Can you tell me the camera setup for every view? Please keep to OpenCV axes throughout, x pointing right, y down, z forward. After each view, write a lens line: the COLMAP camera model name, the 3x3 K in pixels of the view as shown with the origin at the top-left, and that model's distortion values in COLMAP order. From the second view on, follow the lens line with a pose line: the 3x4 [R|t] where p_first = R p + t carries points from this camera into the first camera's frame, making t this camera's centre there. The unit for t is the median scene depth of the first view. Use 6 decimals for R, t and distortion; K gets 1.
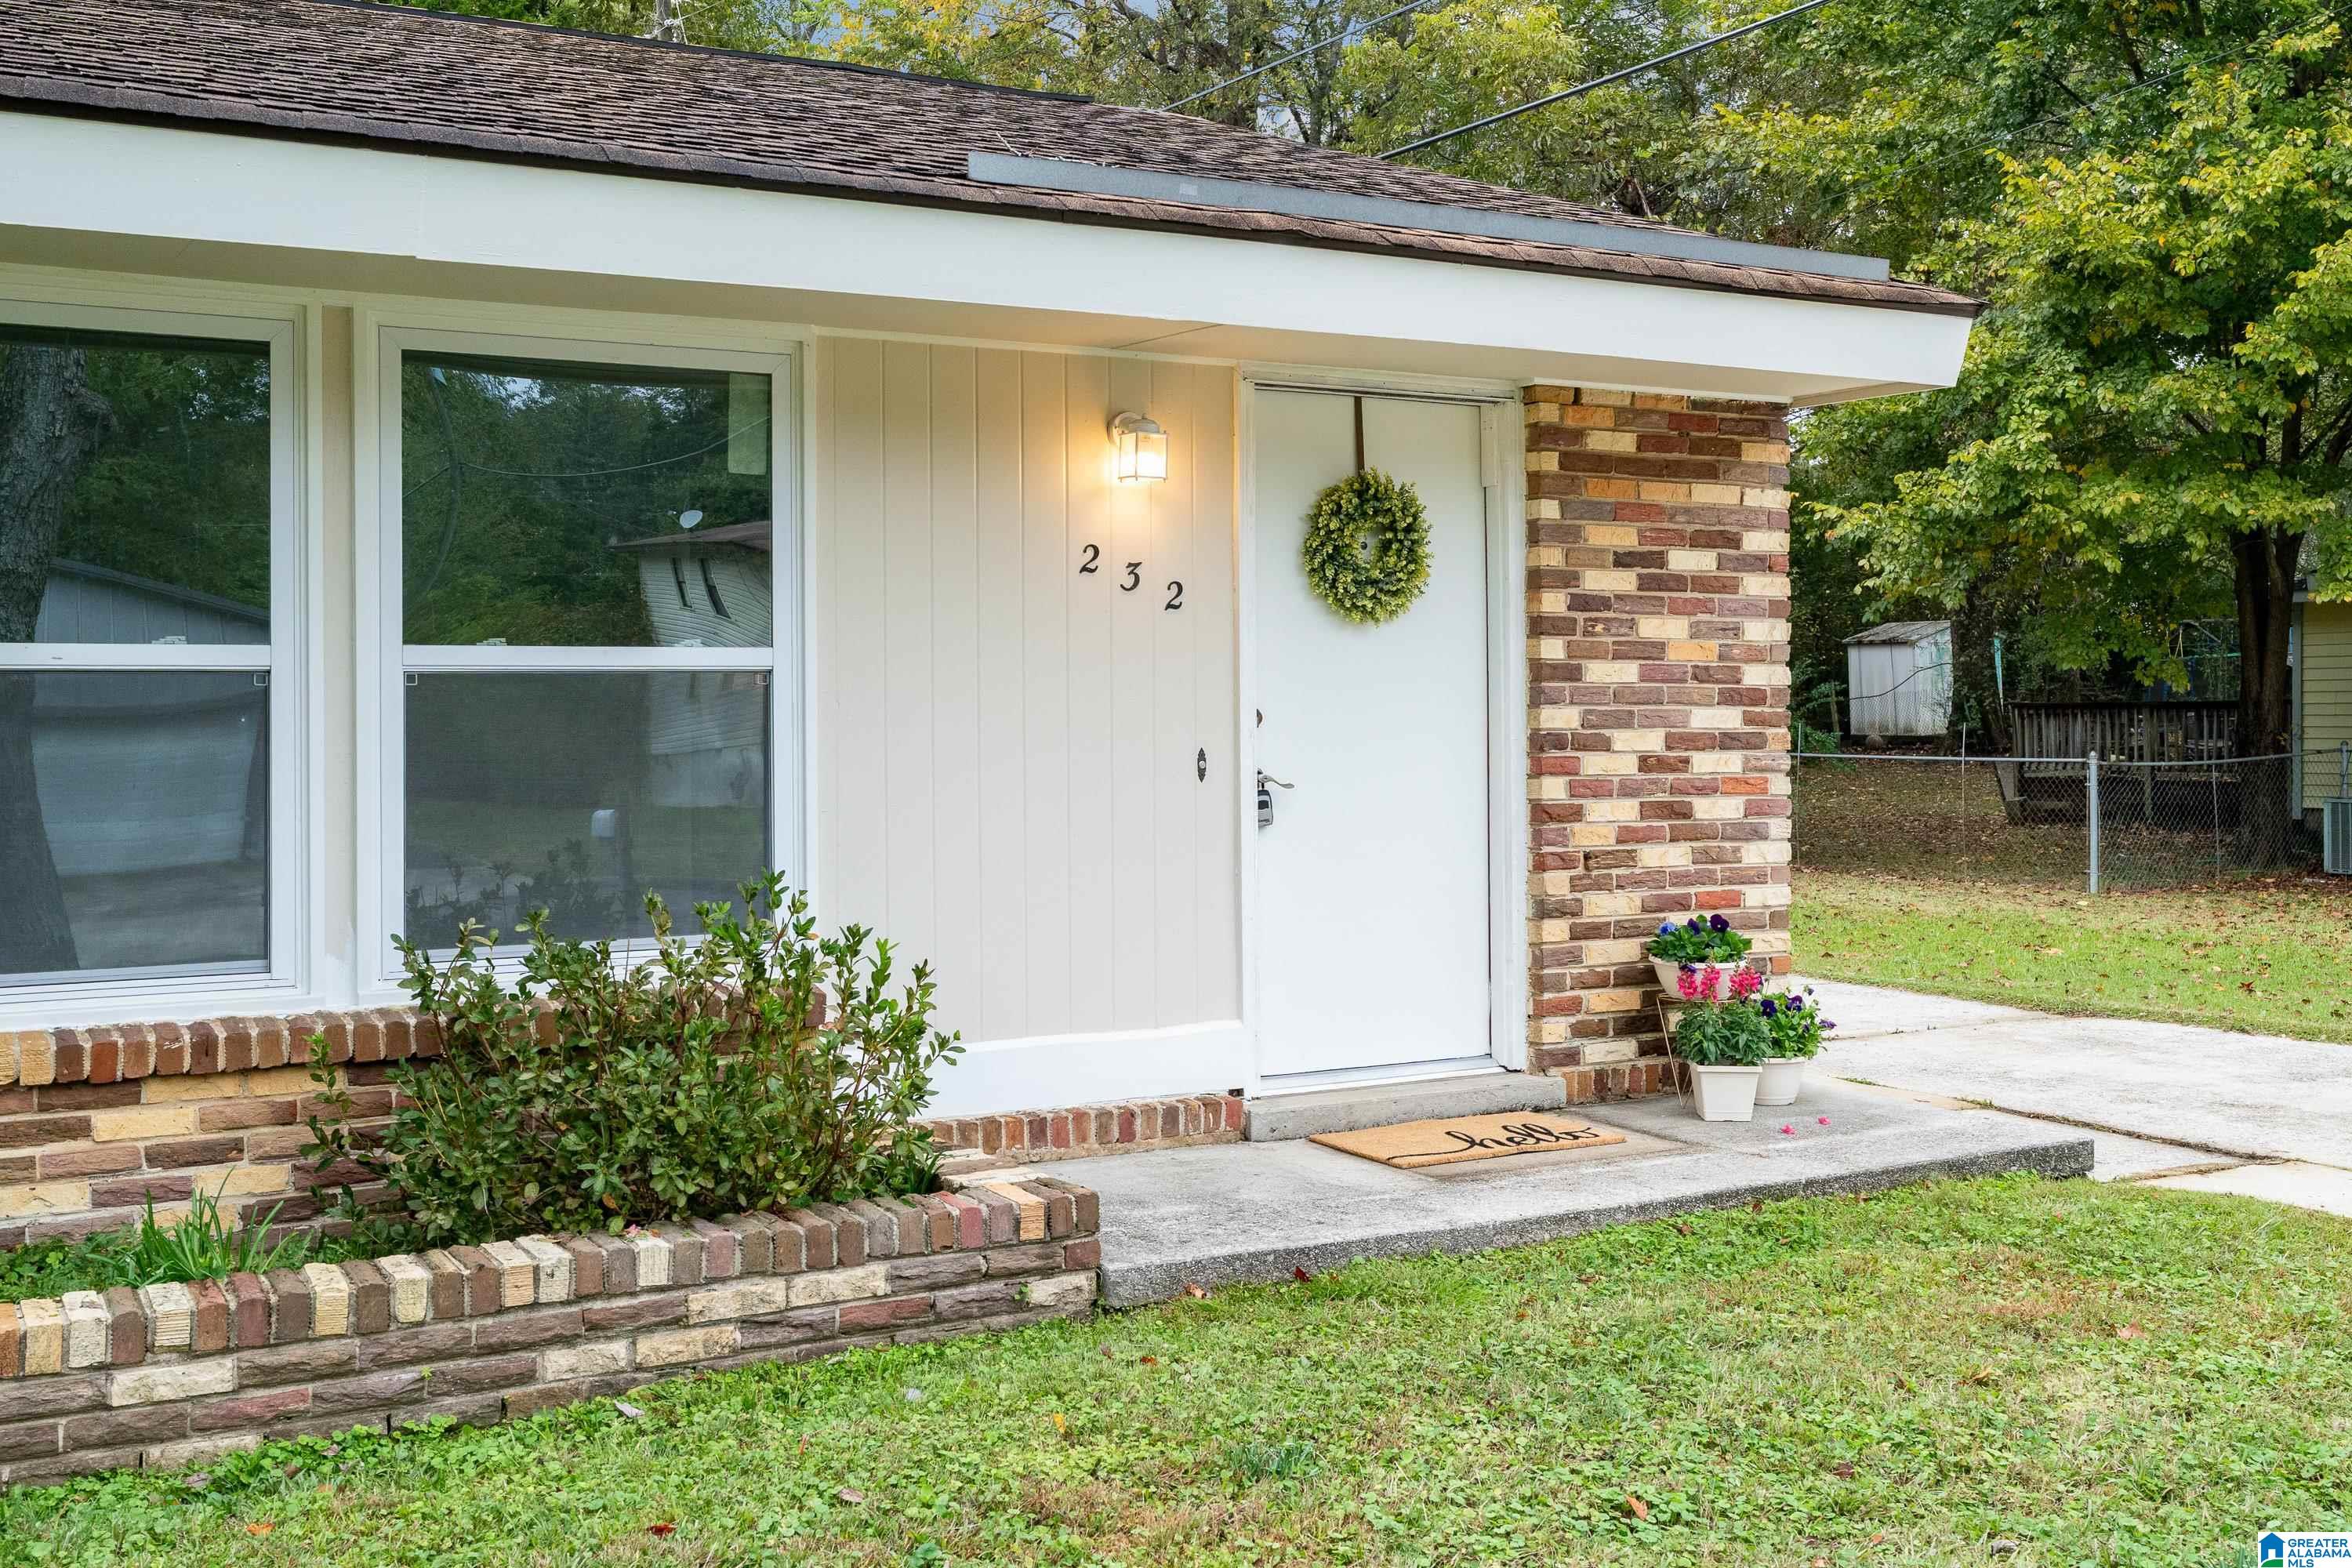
lens RADIAL K [[2338.6, 0, 1175.6], [0, 2338.6, 681.7], [0, 0, 1]] dist [0.000761, 0.002938]
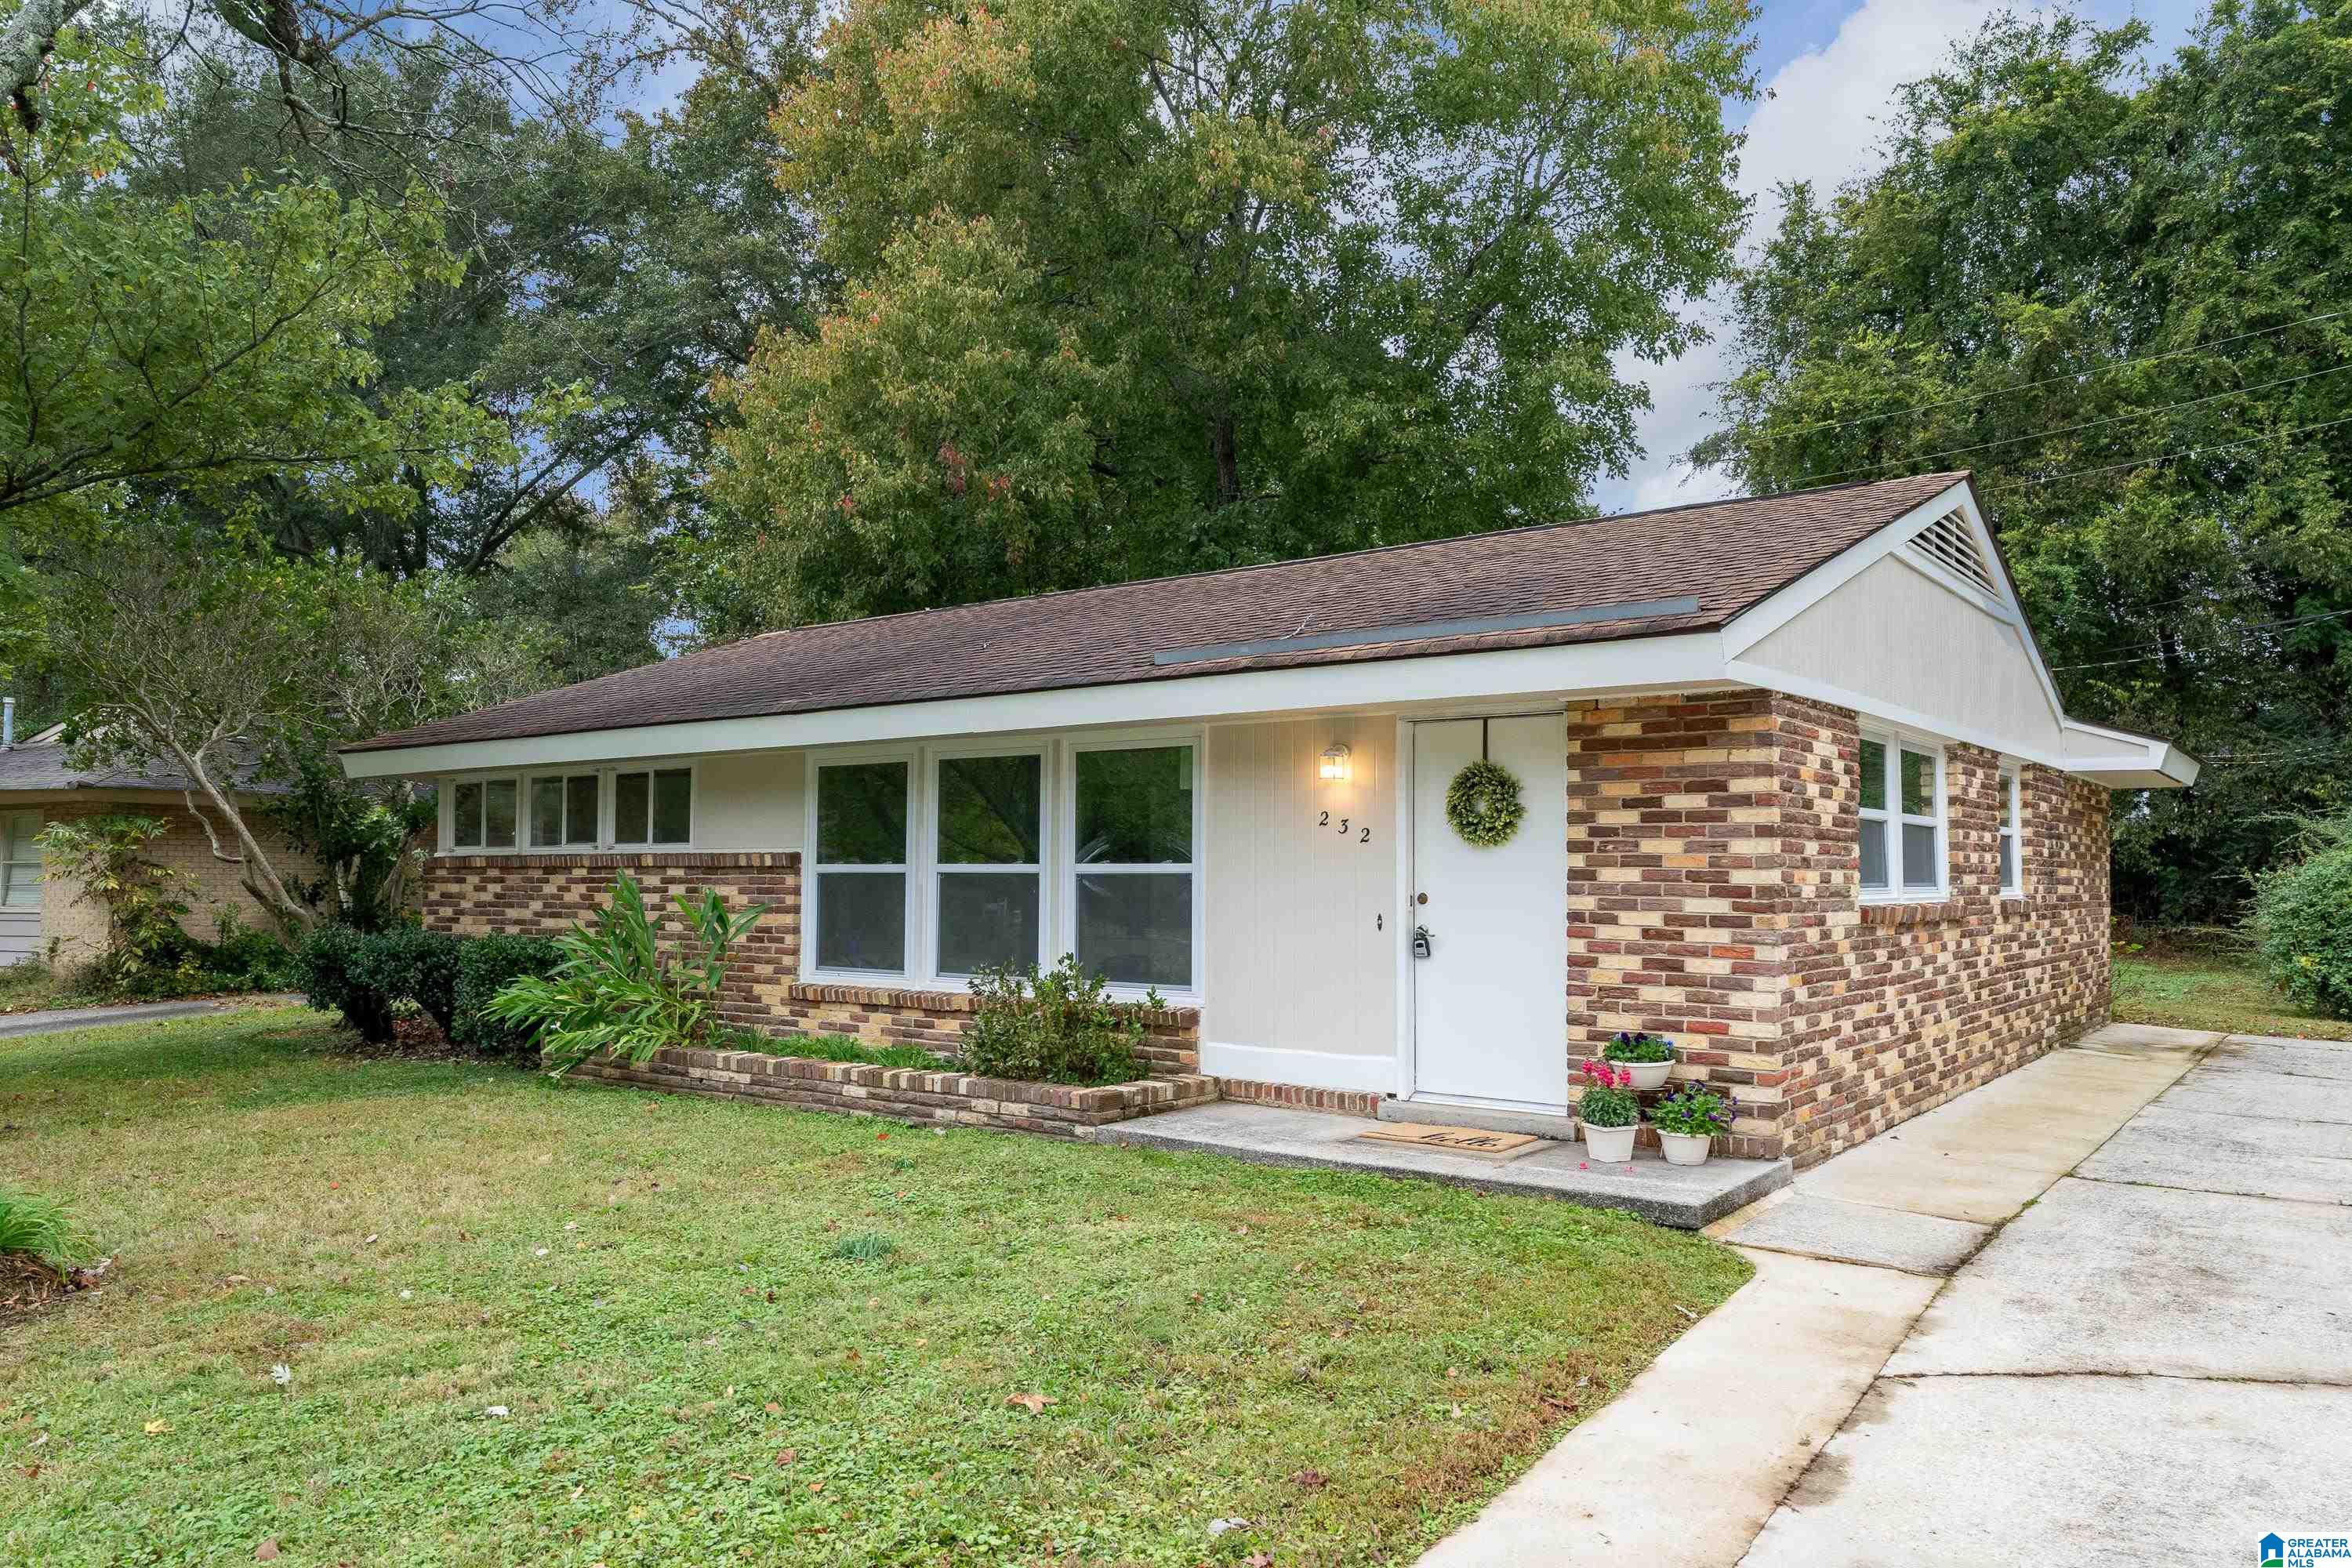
lens RADIAL K [[1645.6, 0, 1176.0], [0, 1645.6, 784.0], [0, 0, 1]] dist [-0.000297, -0.000097]
pose [[0.397613, -0.040826, -0.916645, 1.103760], [0.006560, 0.999111, -0.041654, -0.021388], [0.917530, 0.010549, 0.397527, 0.279448]]
